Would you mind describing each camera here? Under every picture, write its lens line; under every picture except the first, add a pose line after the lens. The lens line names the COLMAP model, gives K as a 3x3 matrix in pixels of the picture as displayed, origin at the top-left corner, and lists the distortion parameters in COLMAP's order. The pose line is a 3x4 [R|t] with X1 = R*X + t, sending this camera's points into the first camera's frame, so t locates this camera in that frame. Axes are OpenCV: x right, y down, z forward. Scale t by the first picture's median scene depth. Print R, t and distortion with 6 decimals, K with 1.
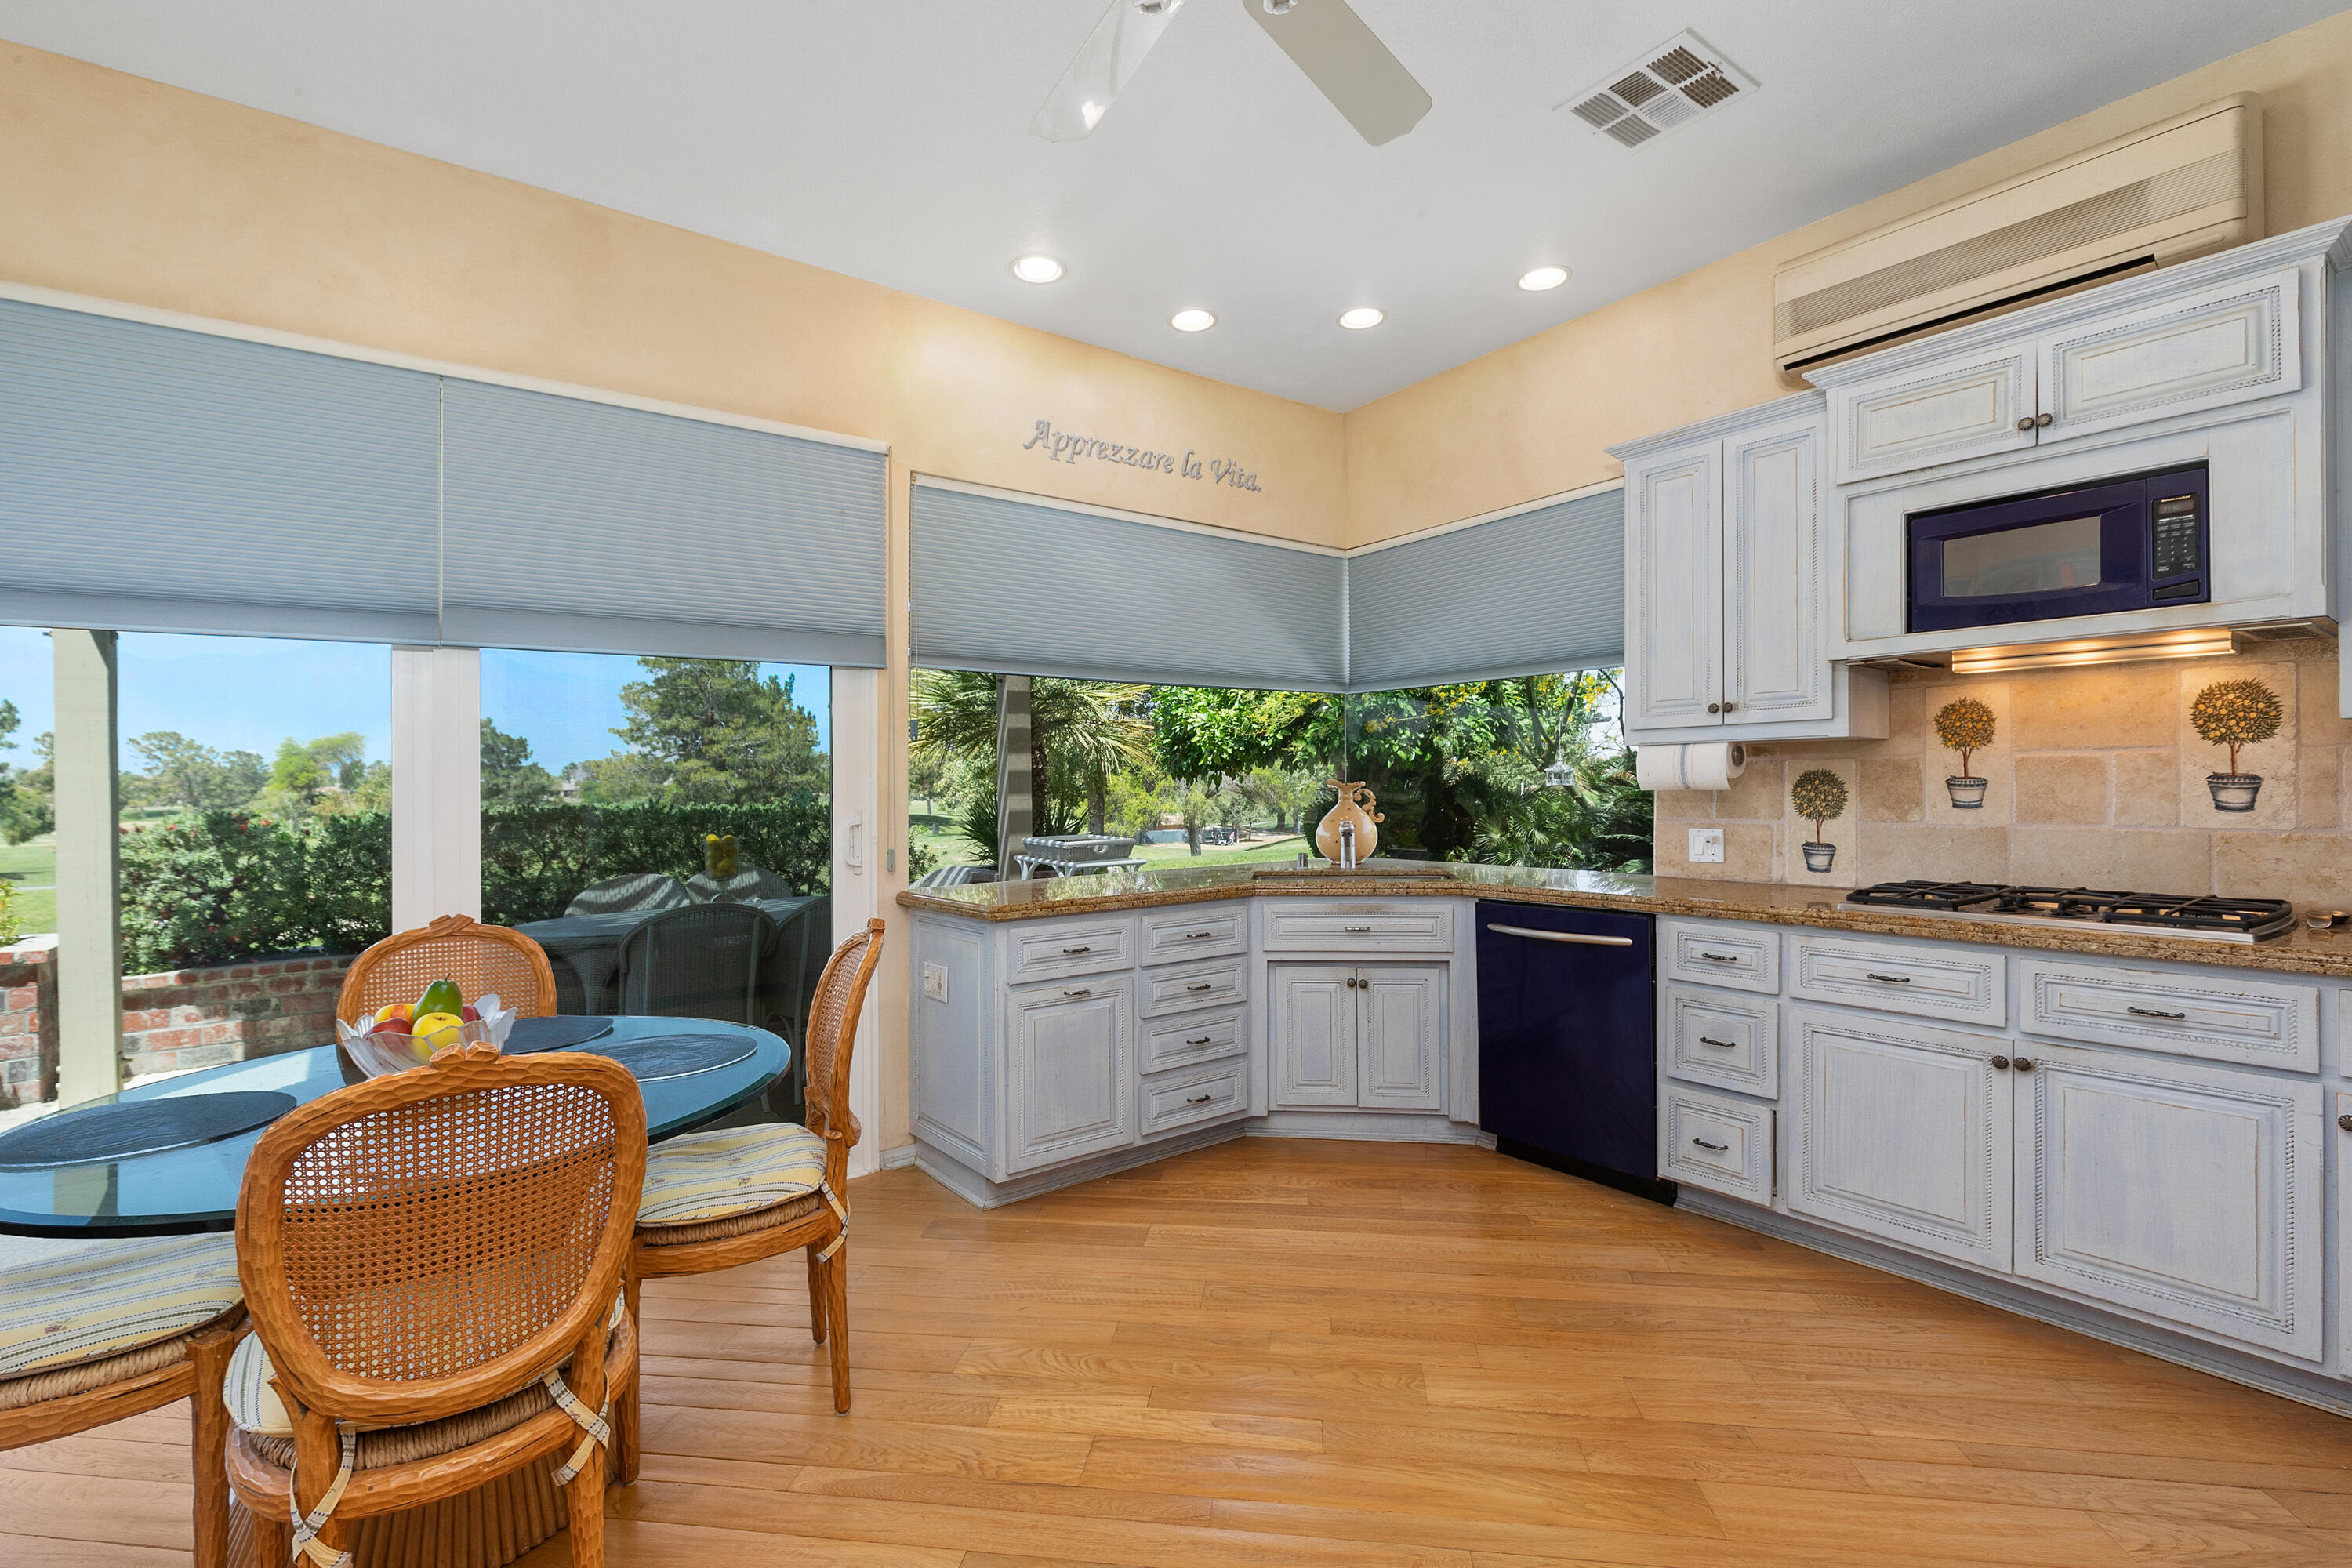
lens RADIAL K [[1071.6, 0, 1173.8], [0, 1071.6, 780.1], [0, 0, 1]] dist [0.003573, 0.000531]
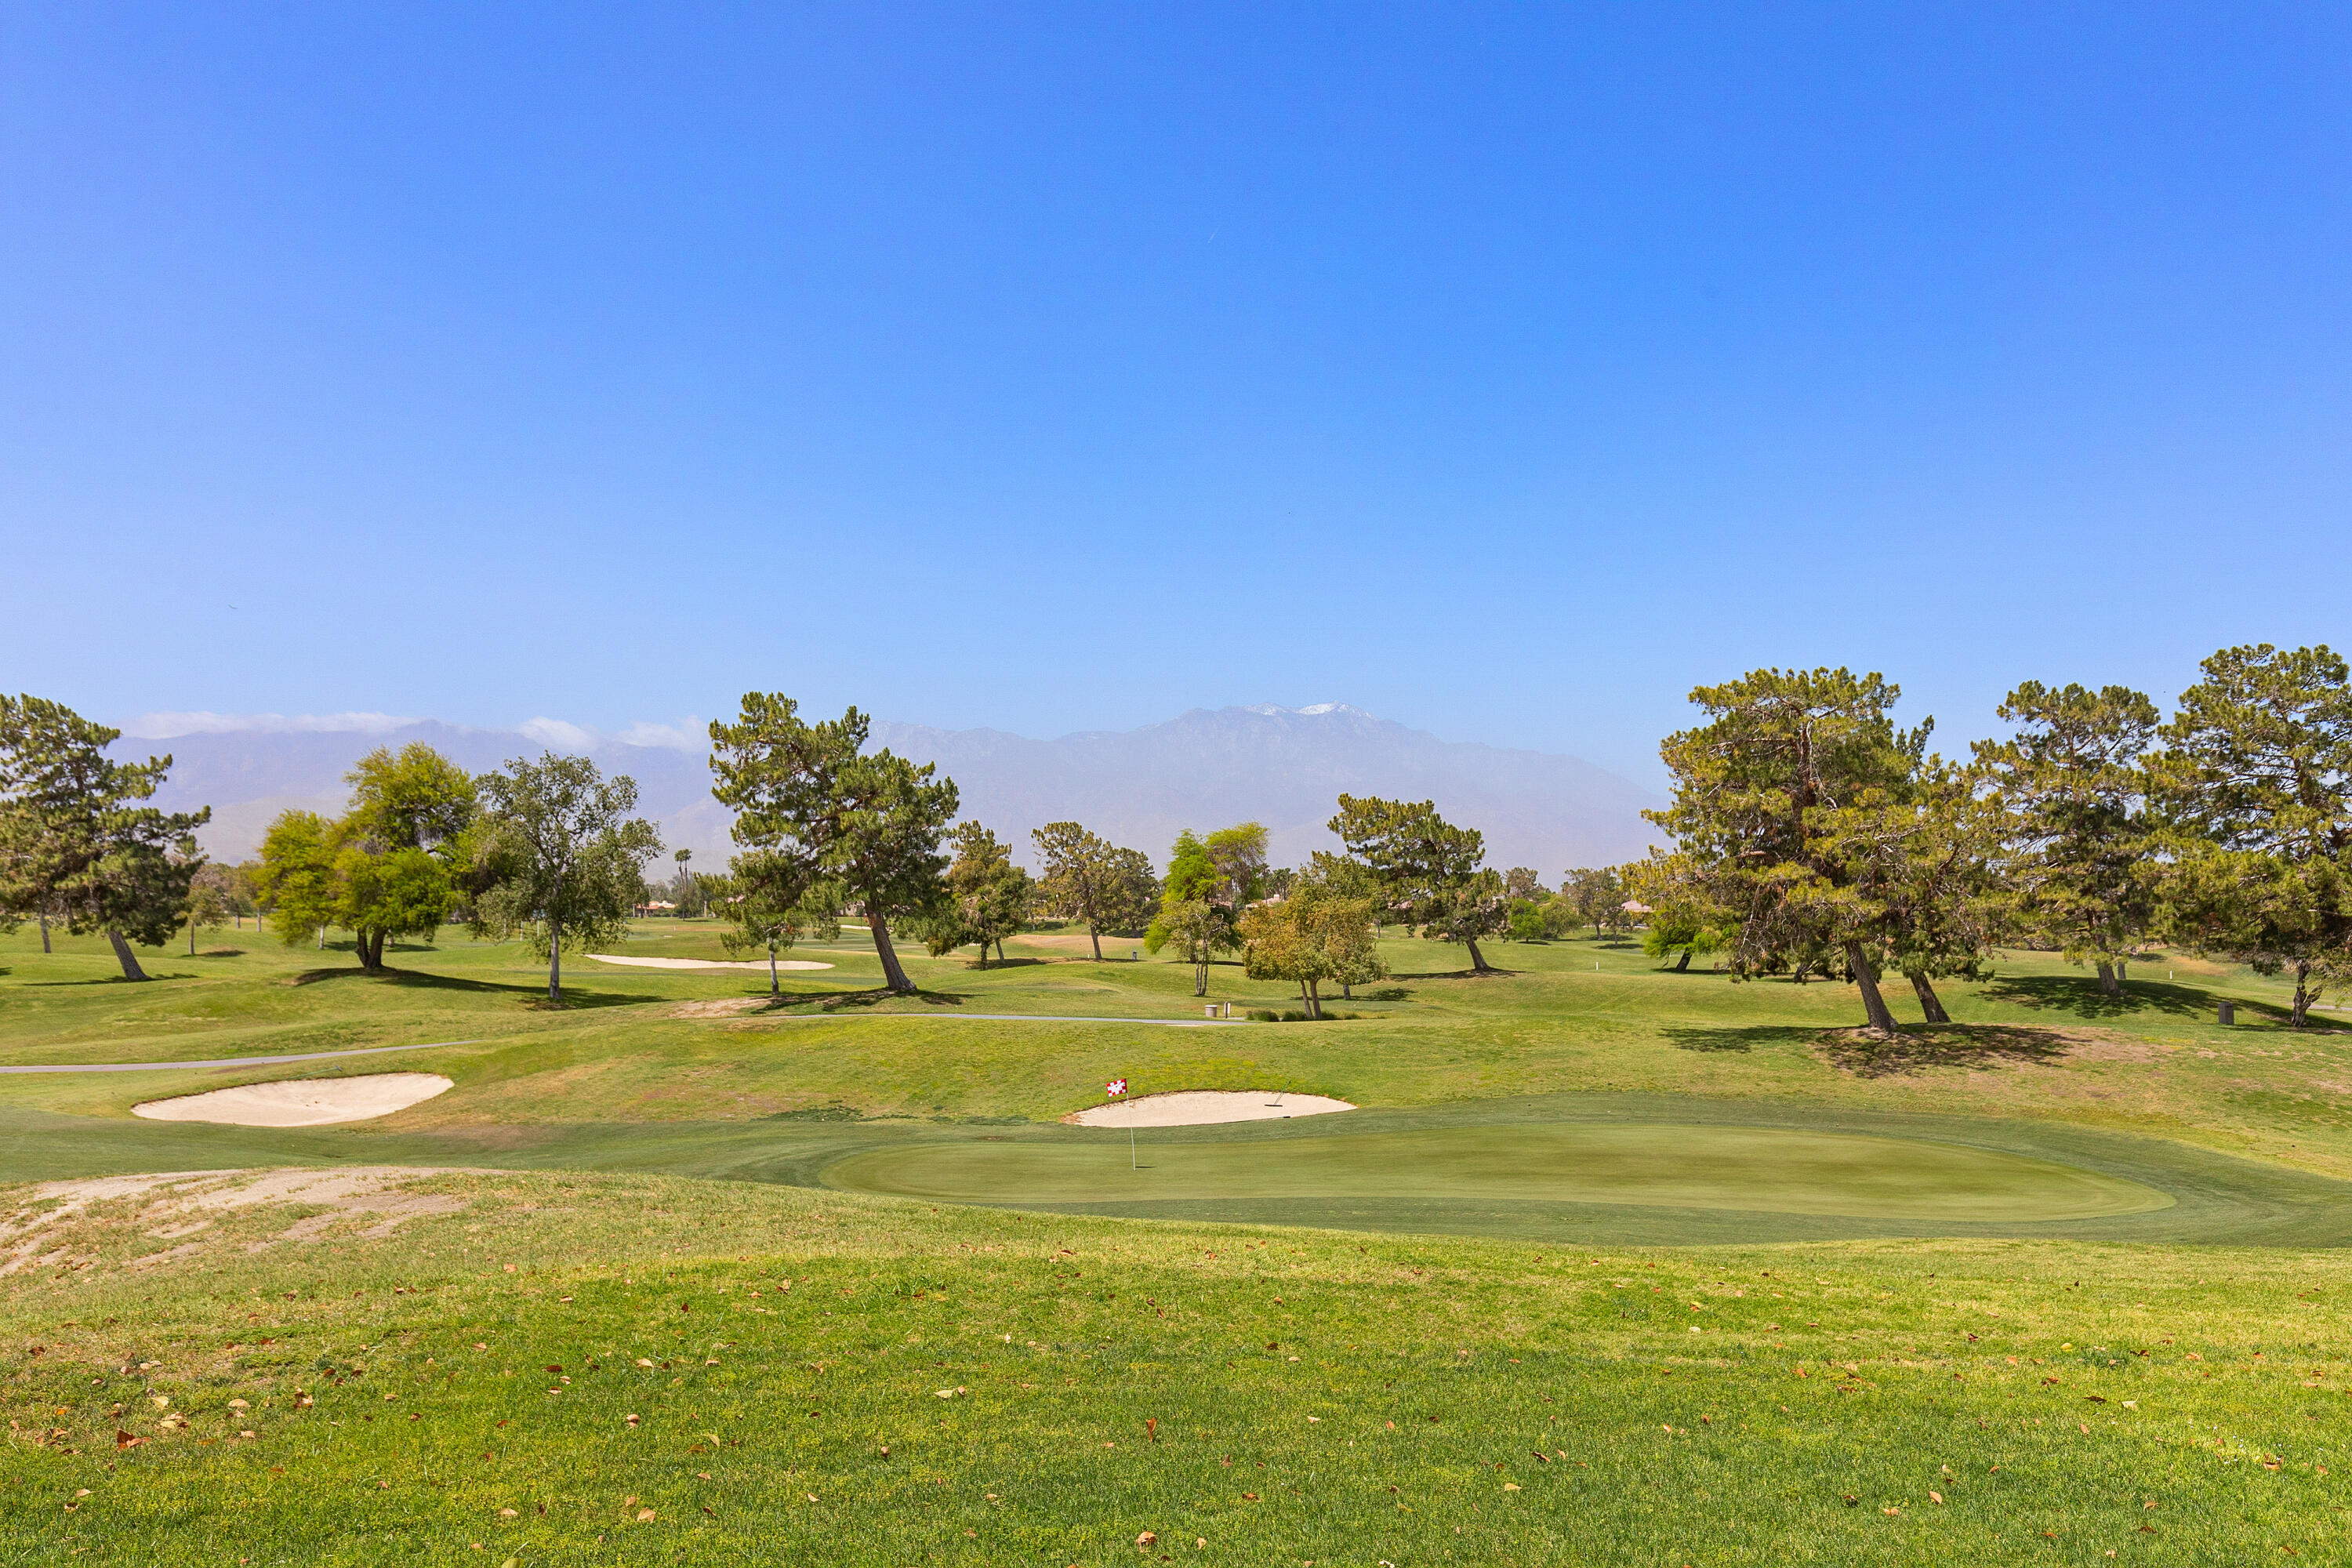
lens RADIAL K [[1745.0, 0, 1166.5], [0, 1745.0, 791.1], [0, 0, 1]] dist [-0.002619, -0.000023]
pose [[0.776558, -0.012717, -0.629918, -0.115712], [-0.029078, 0.998007, -0.055996, 0.003237], [0.629375, 0.061801, 0.774641, 0.077023]]
